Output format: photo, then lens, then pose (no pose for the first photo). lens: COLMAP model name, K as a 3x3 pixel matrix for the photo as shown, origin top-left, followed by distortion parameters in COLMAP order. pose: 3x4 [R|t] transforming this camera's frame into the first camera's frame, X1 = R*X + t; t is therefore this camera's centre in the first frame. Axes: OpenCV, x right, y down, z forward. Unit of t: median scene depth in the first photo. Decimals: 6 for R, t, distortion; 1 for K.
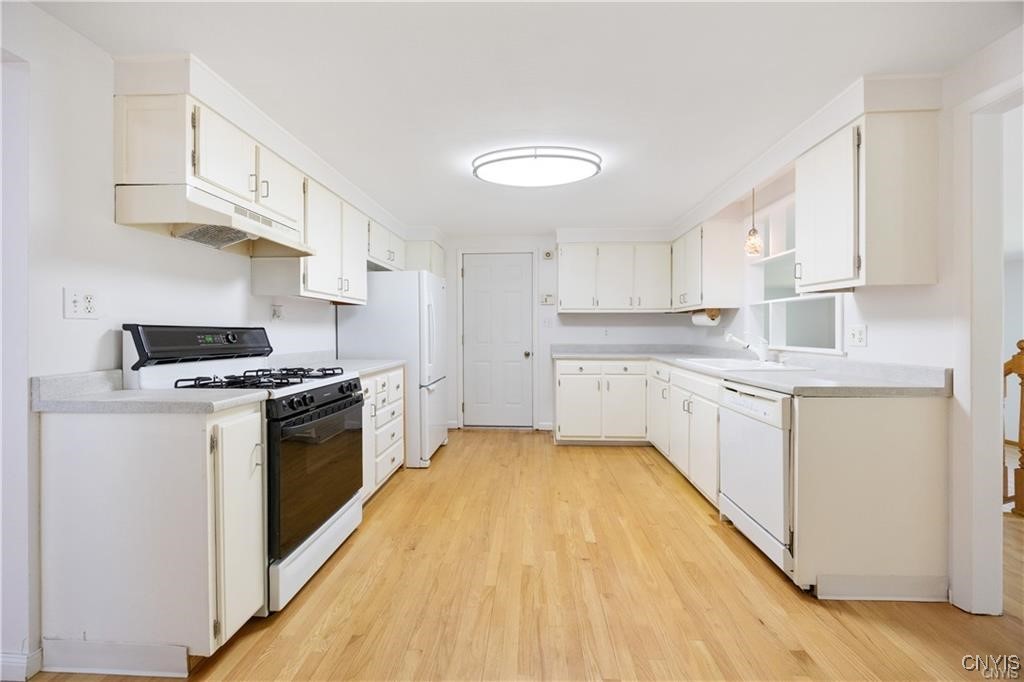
lens RADIAL K [[395.1, 0, 518.0], [0, 395.1, 331.1], [0, 0, 1]] dist [-0.002939, 0.000428]
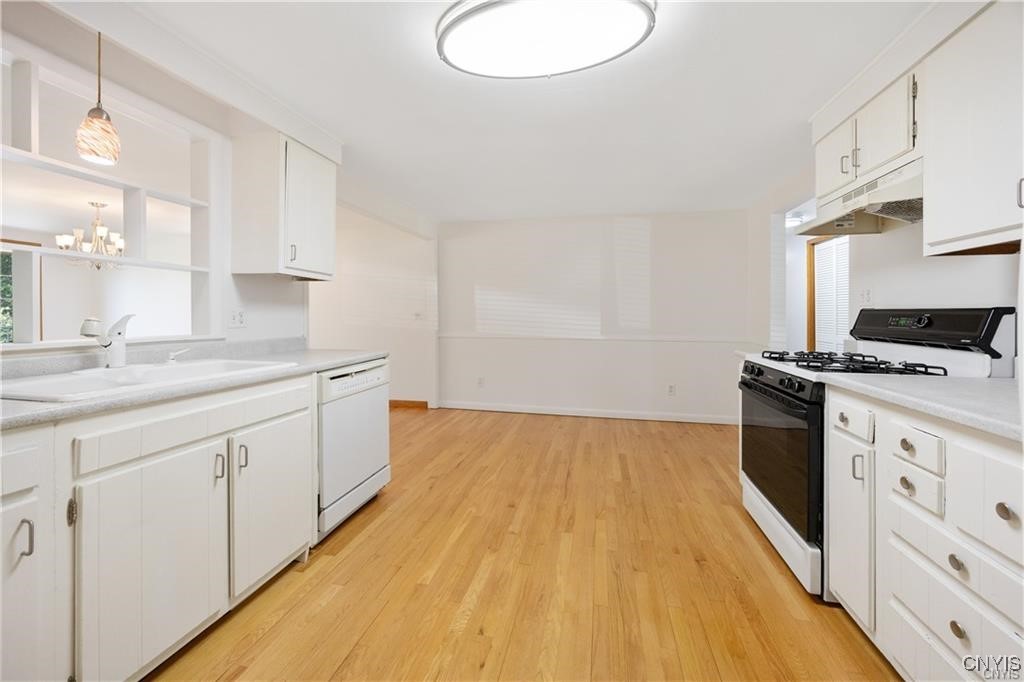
lens RADIAL K [[395.1, 0, 513.9], [0, 395.1, 315.0], [0, 0, 1]] dist [-0.002939, 0.000428]
pose [[-0.984708, -0.001450, 0.174208, -0.015025], [-0.001292, 0.999999, 0.001019, 0.003025], [-0.174209, 0.000779, -0.984708, 1.818373]]
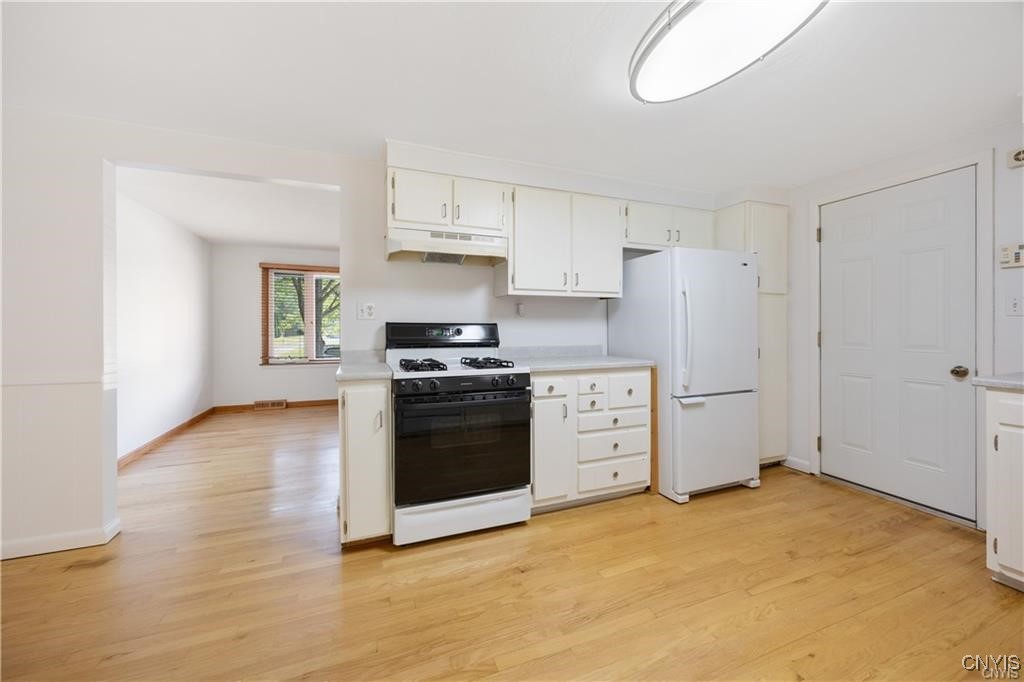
lens RADIAL K [[395.1, 0, 516.8], [0, 395.1, 328.4], [0, 0, 1]] dist [-0.002939, 0.000428]
pose [[0.407591, 0.001409, -0.913163, 0.504801], [0.002485, 0.999993, 0.002652, 0.003193], [0.913161, -0.003350, 0.407585, 0.589017]]
